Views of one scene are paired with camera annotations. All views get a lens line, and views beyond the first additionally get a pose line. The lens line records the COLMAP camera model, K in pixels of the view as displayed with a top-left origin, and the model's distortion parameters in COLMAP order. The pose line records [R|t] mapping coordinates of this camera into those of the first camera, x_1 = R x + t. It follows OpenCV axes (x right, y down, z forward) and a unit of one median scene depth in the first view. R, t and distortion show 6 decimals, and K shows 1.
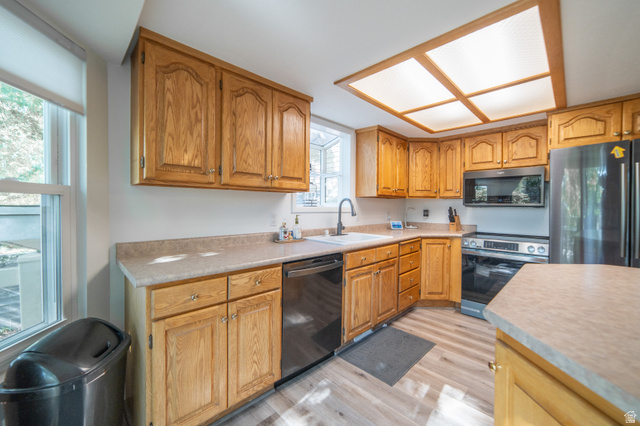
lens RADIAL K [[250.1, 0, 319.7], [0, 250.1, 208.6], [0, 0, 1]] dist [-0.000462, 0.000027]
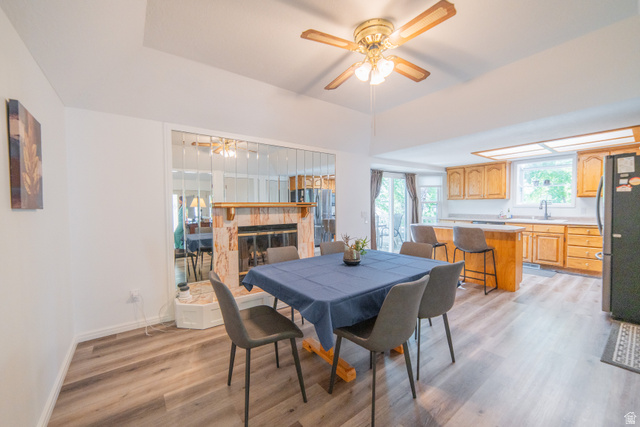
lens RADIAL K [[250.1, 0, 315.4], [0, 250.1, 213.5], [0, 0, 1]] dist [-0.000462, 0.000027]
pose [[-0.127008, 0.014280, -0.991799, 3.383777], [-0.010024, 0.999827, 0.015679, 0.074852], [0.991851, 0.011933, -0.126843, -0.674766]]
